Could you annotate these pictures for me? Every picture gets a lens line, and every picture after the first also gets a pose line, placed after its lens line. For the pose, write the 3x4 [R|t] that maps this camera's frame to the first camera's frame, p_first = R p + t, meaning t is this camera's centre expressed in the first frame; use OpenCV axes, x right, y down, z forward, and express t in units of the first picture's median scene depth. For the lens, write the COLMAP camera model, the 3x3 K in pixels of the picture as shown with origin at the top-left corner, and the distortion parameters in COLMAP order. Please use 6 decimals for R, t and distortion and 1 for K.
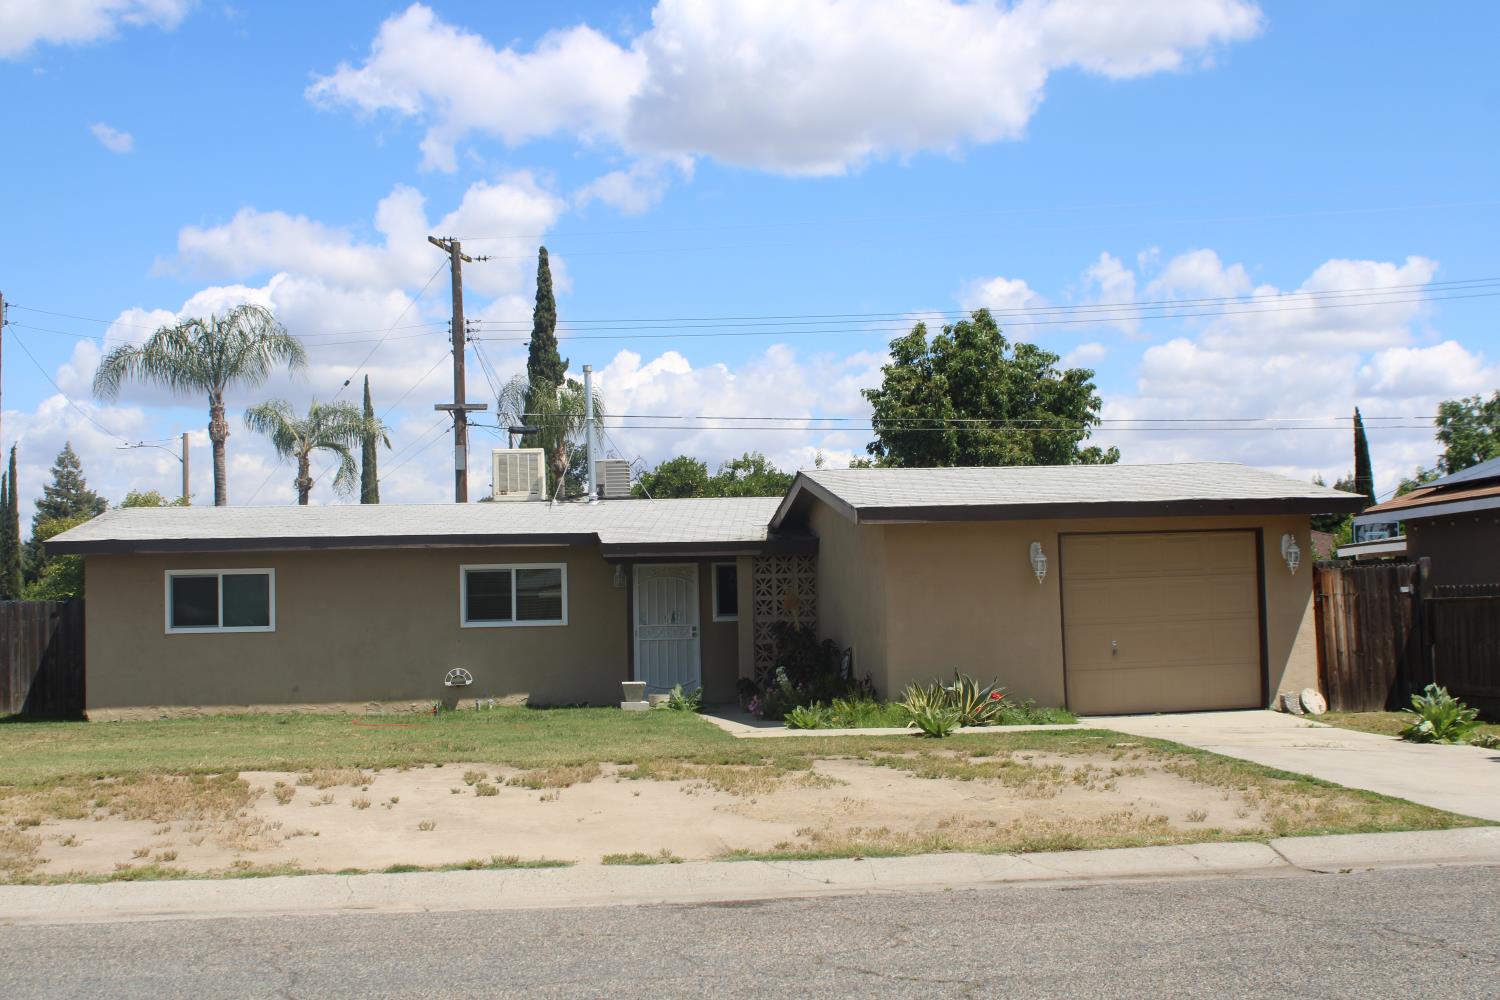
lens RADIAL K [[1865.7, 0, 751.4], [0, 1865.7, 471.0], [0, 0, 1]] dist [-0.060408, 0.000000]
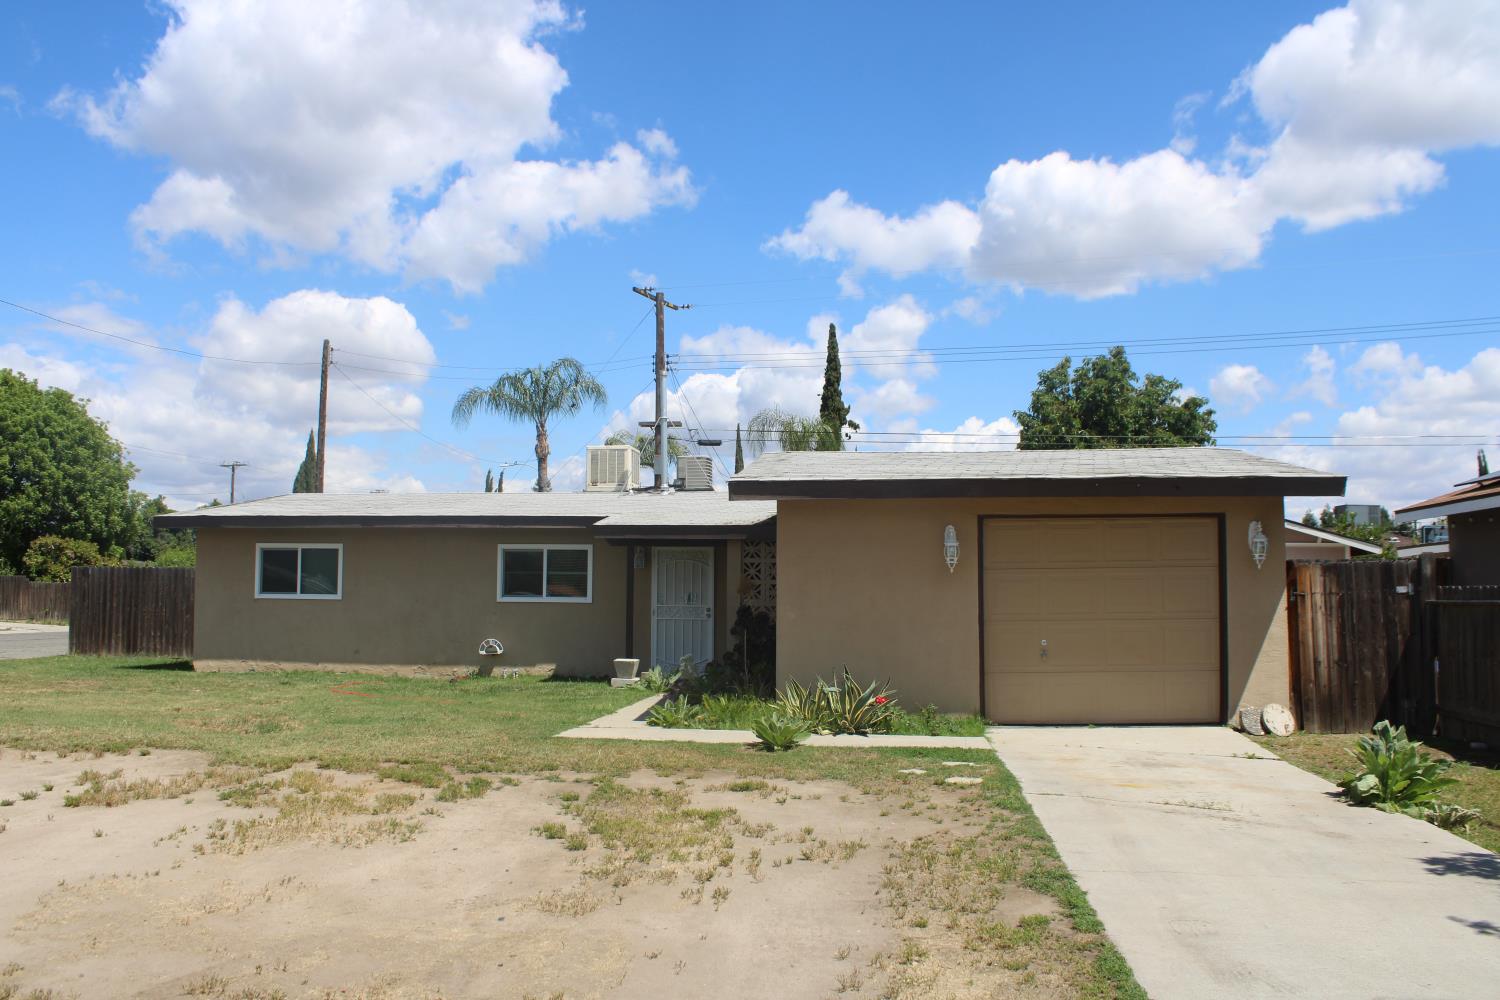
lens RADIAL K [[1249.7, 0, 736.2], [0, 1249.7, 502.8], [0, 0, 1]] dist [-0.161573, 0.142797]
pose [[0.967385, 0.010648, -0.253088, 0.166479], [-0.009603, 0.999939, 0.005366, 0.020831], [0.253130, -0.002760, 0.967428, 0.332784]]
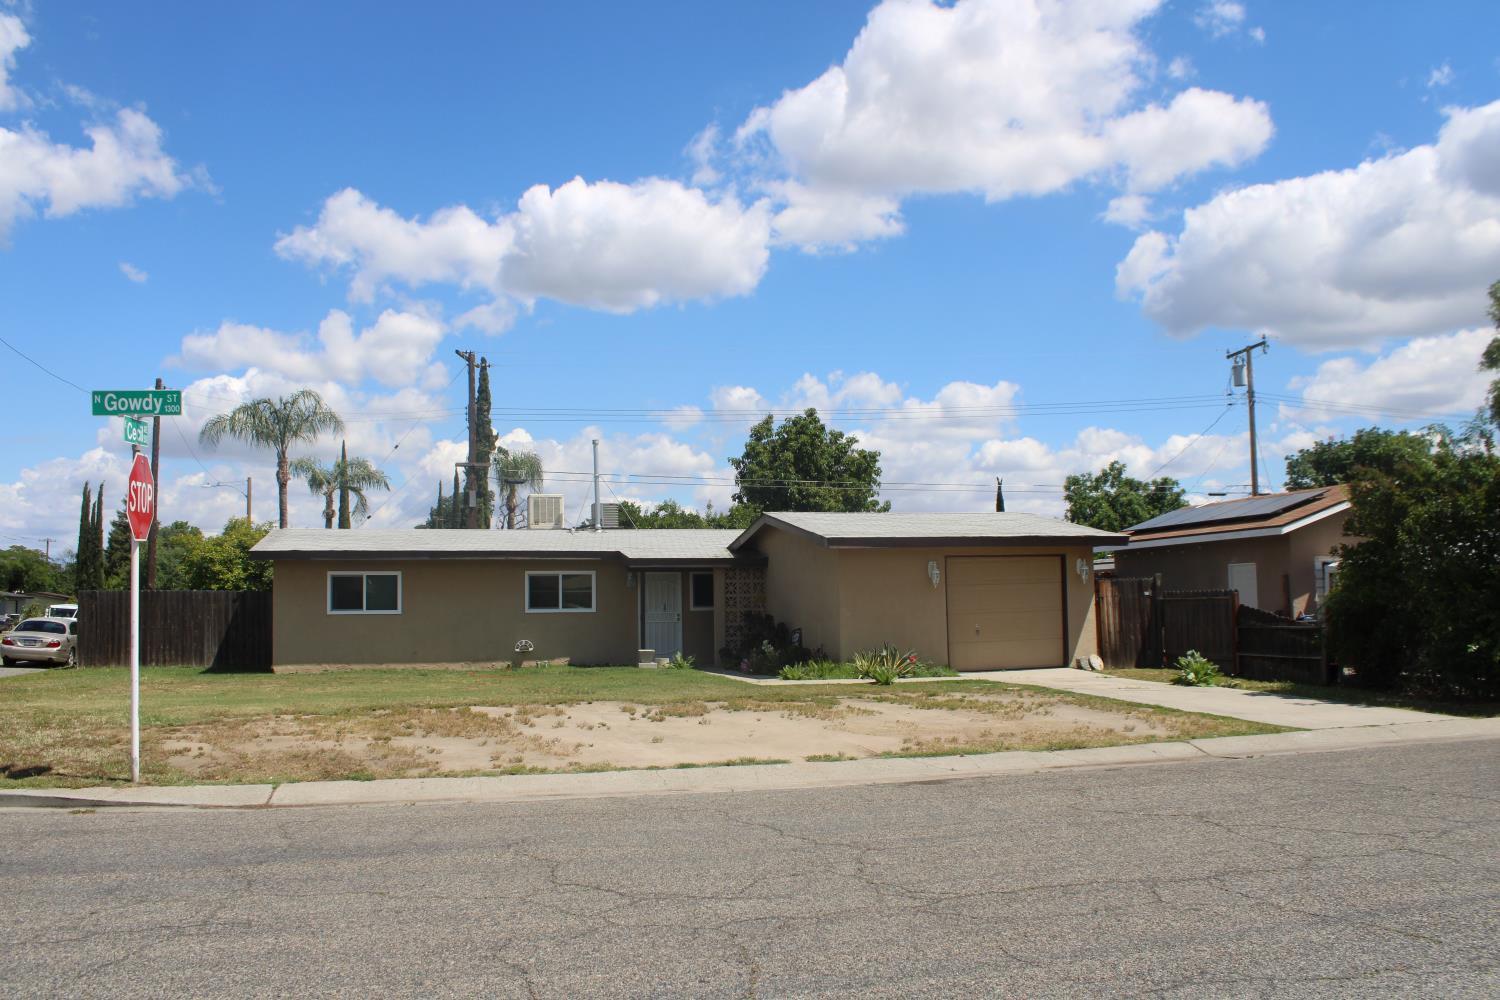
lens RADIAL K [[1249.7, 0, 755.3], [0, 1249.7, 498.6], [0, 0, 1]] dist [-0.161573, 0.142797]
pose [[0.989060, 0.021619, 0.145921, -0.122276], [-0.019998, 0.999721, -0.012565, 0.001172], [-0.146152, 0.009510, 0.989216, -0.015474]]
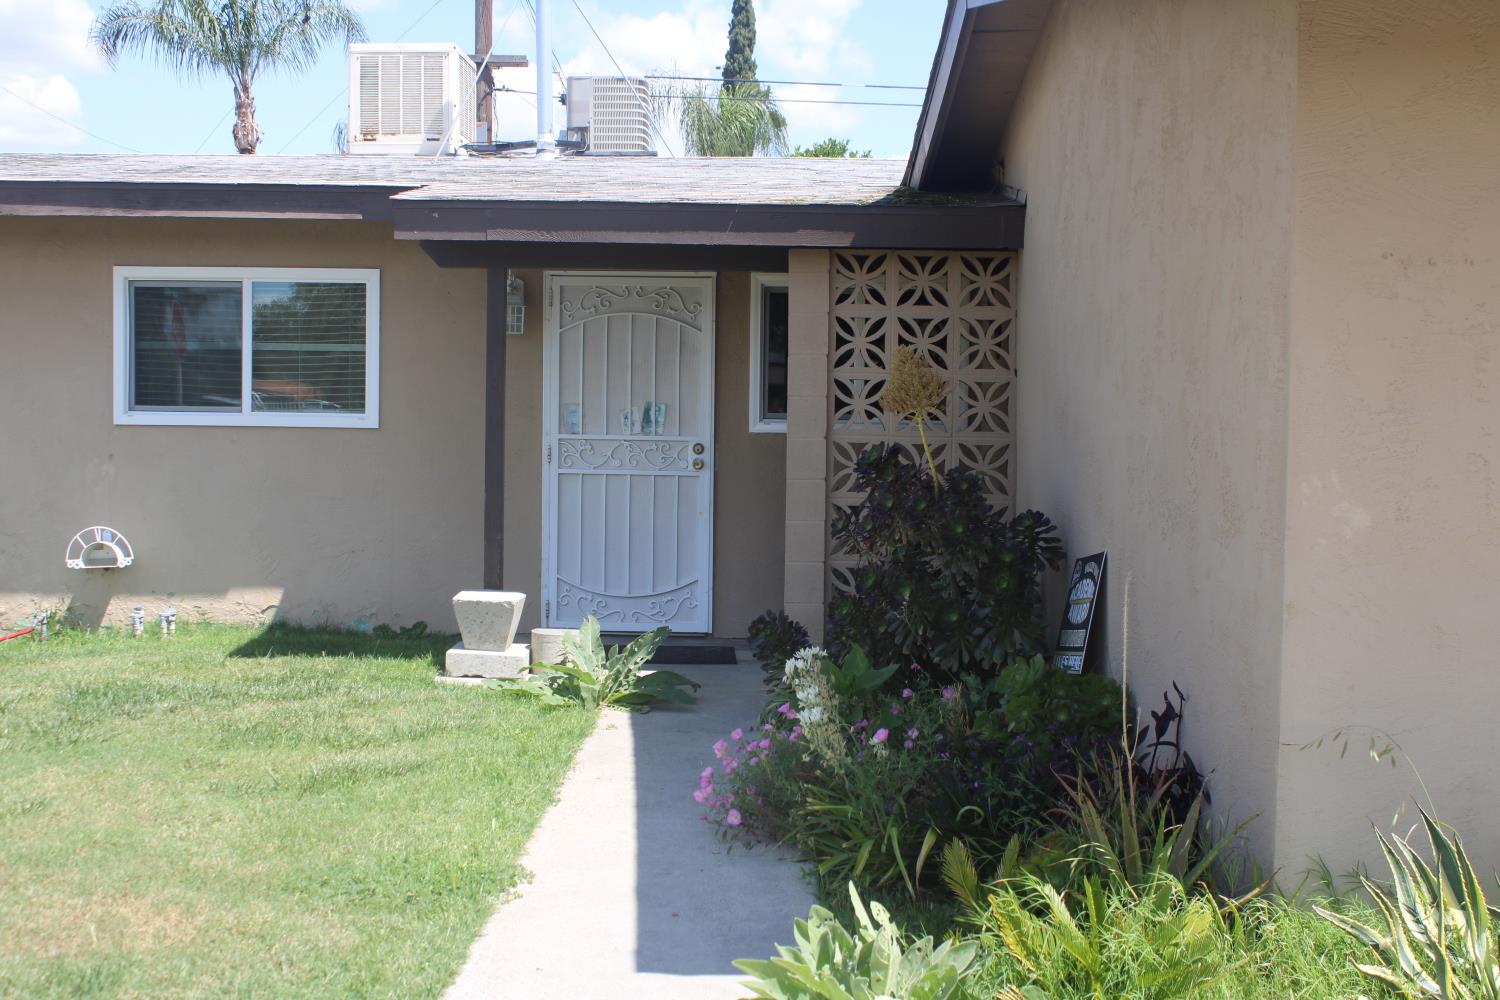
lens RADIAL K [[1822.2, 0, 729.4], [0, 1822.2, 492.8], [0, 0, 1]] dist [-0.063965, 0.000000]
pose [[0.987781, 0.045385, -0.149096, 0.033752], [-0.026229, 0.991424, 0.128023, 0.046118], [0.153628, -0.122548, 0.980500, 0.644709]]
